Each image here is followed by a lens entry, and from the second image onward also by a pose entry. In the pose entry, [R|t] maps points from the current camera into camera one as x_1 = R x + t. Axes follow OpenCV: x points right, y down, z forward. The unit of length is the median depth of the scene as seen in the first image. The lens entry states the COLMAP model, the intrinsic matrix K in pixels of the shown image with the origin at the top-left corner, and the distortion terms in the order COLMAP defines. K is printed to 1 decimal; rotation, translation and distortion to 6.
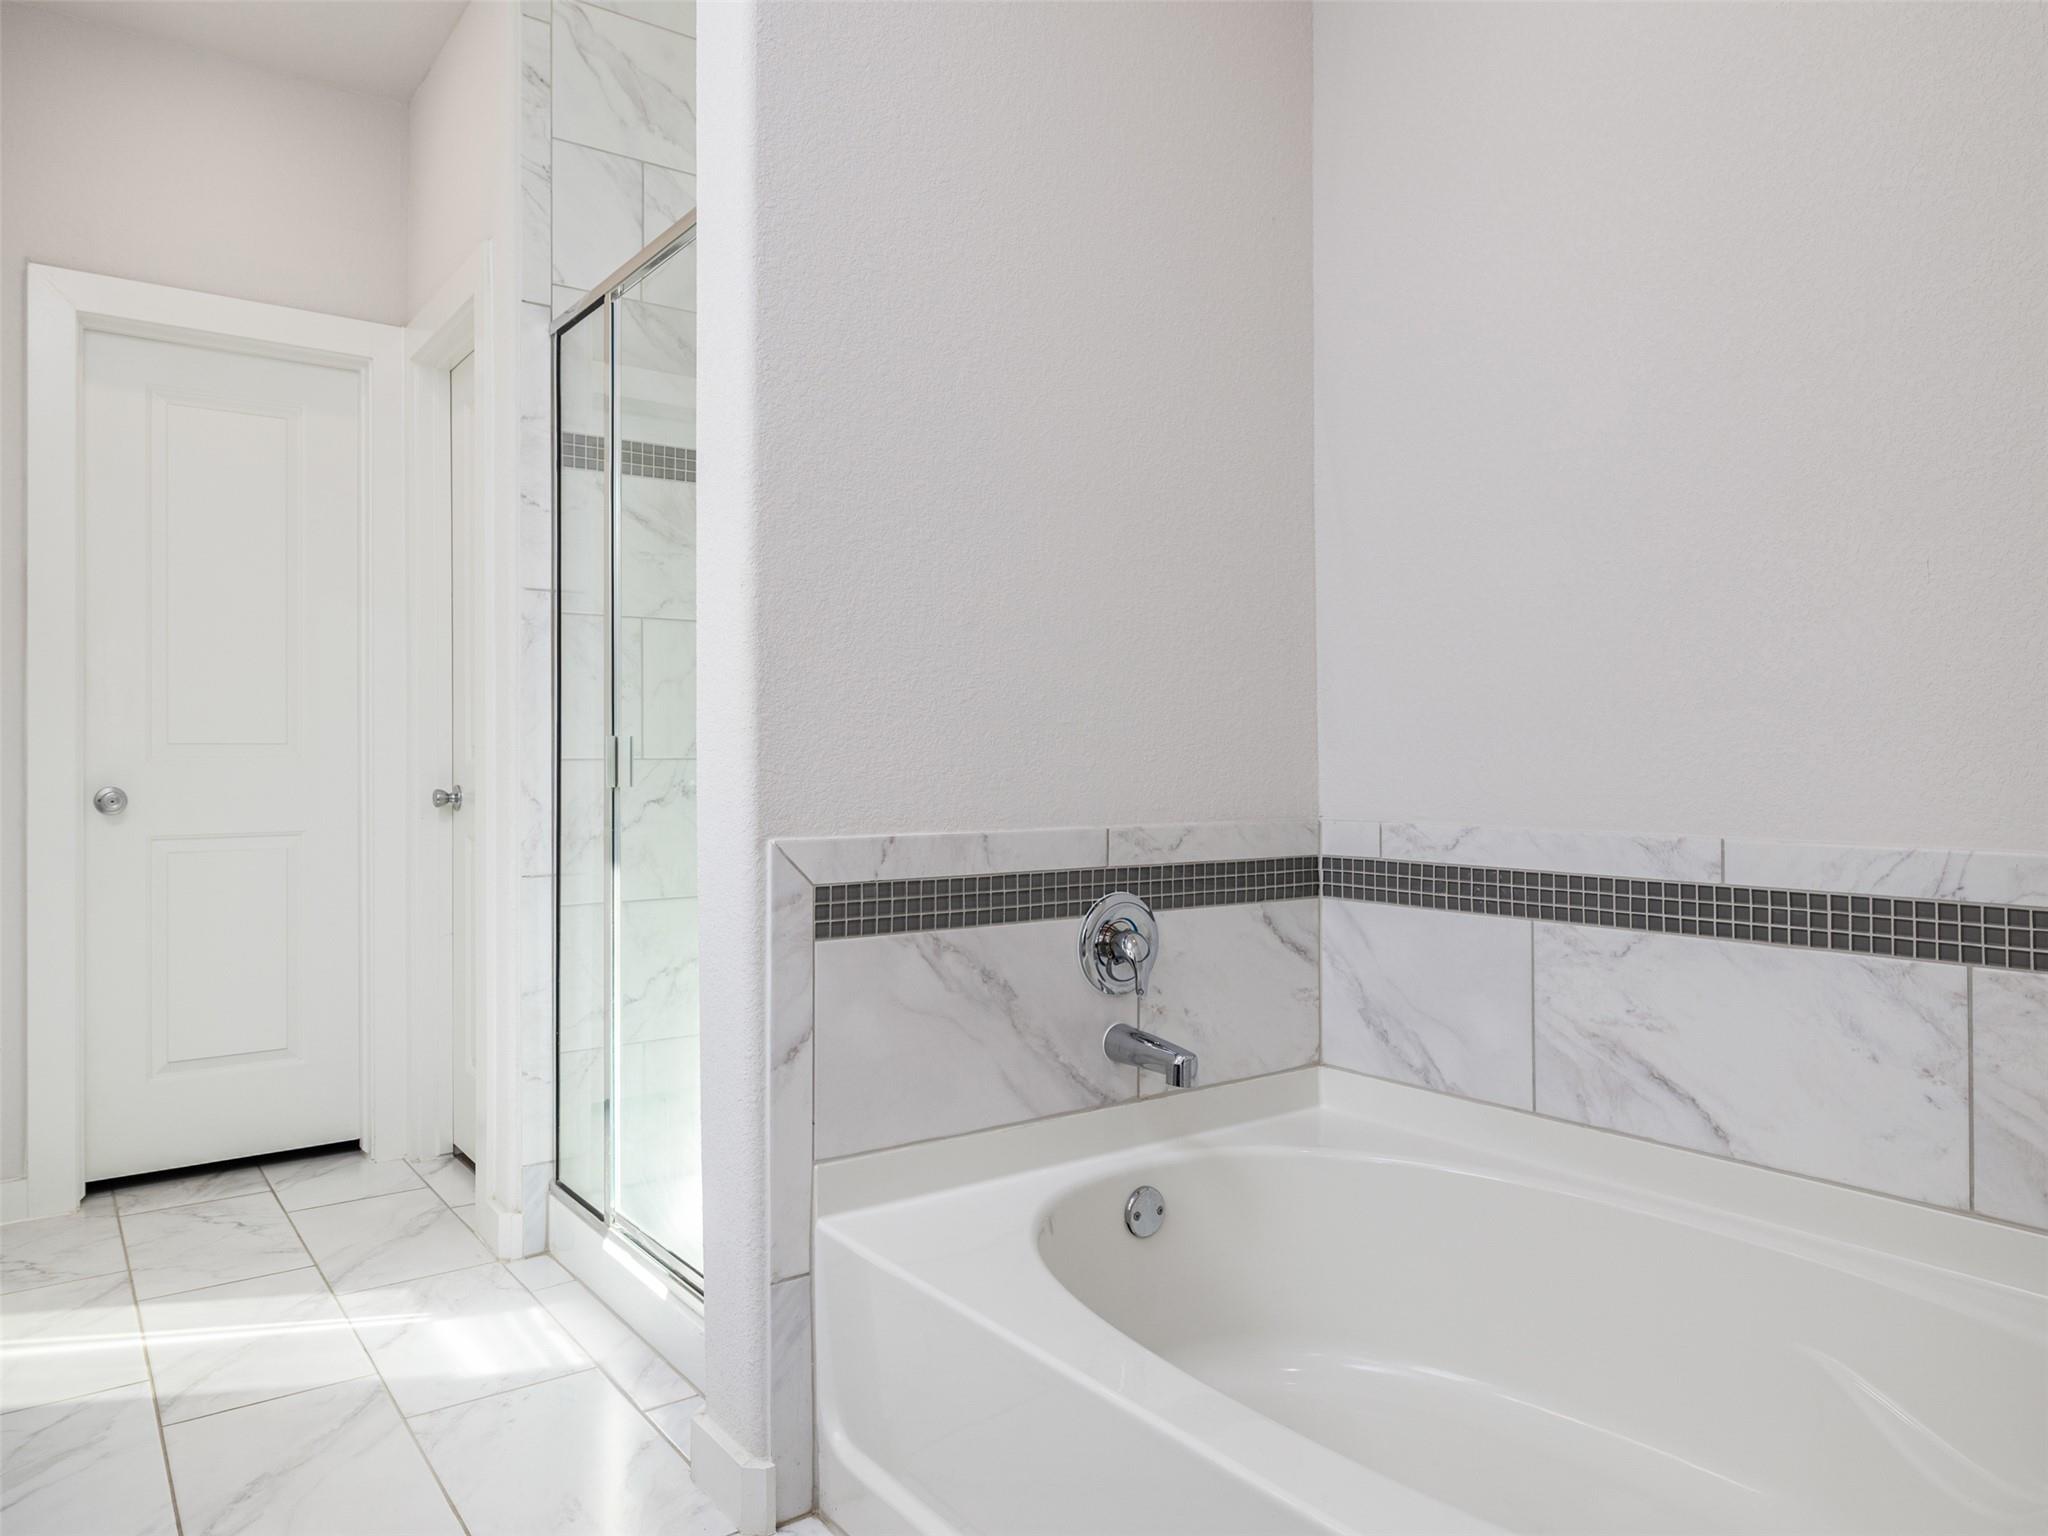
lens RADIAL K [[1333.0, 0, 1023.4], [0, 1333.0, 767.0], [0, 0, 1]] dist [-0.007904, 0.004487]
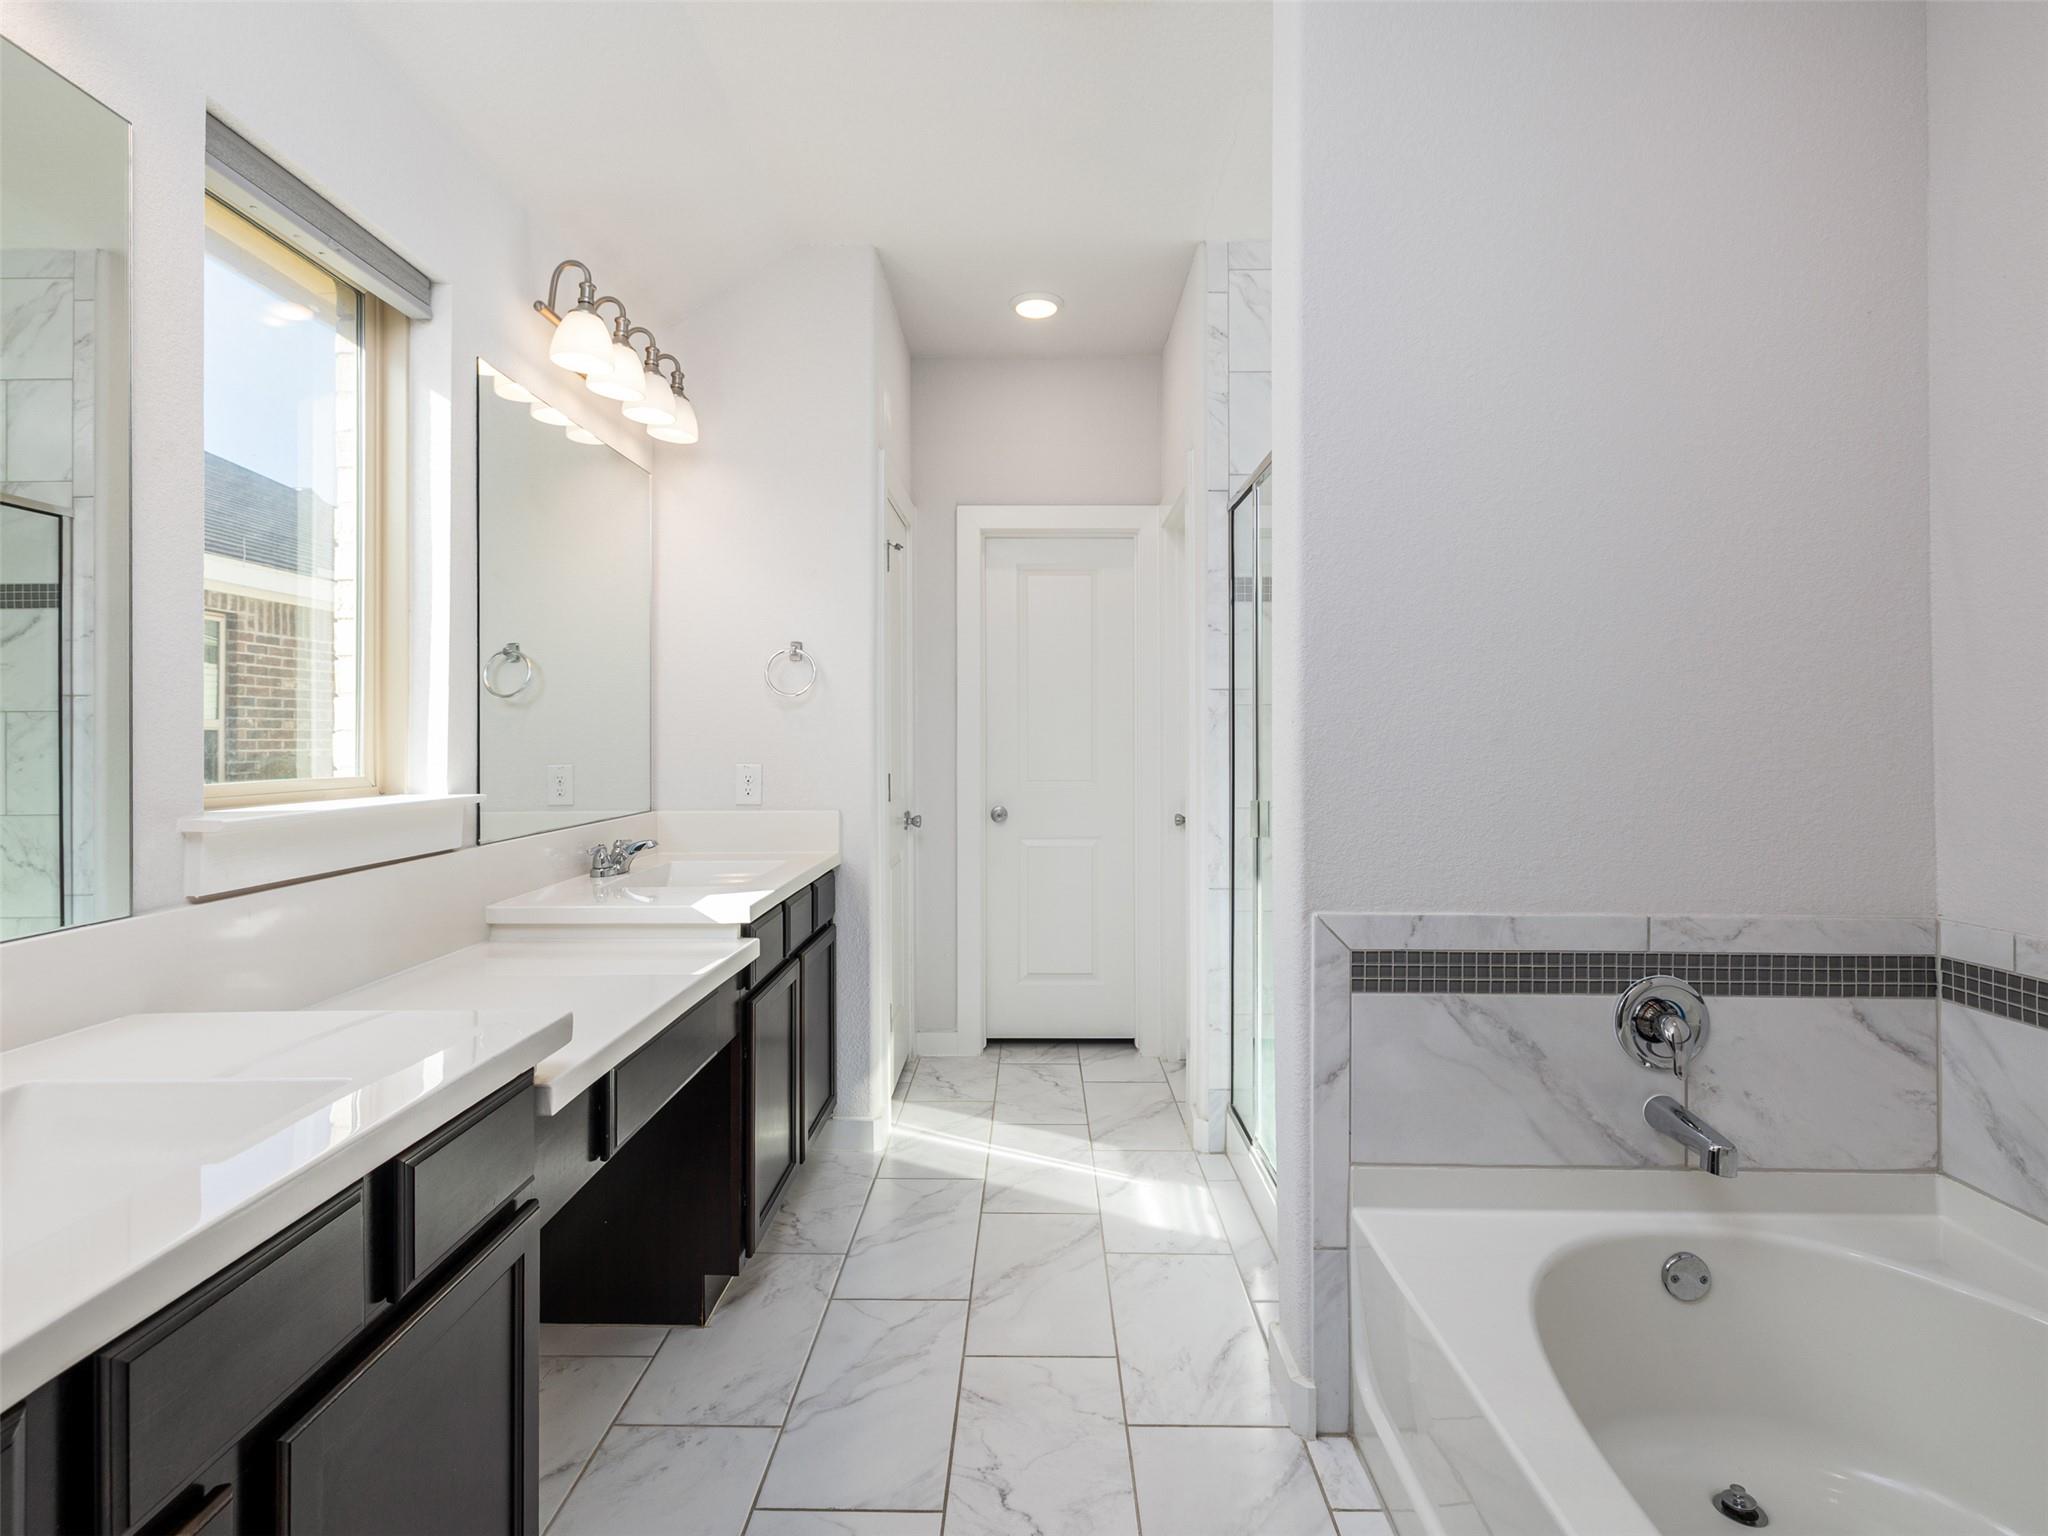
lens RADIAL K [[987.3, 0, 1025.5], [0, 987.3, 745.7], [0, 0, 1]] dist [-0.001971, 0.000969]
pose [[0.796119, 0.004167, -0.605126, 0.143575], [-0.006680, 0.999976, -0.001902, -0.088736], [0.605104, 0.005556, 0.796127, 0.037478]]
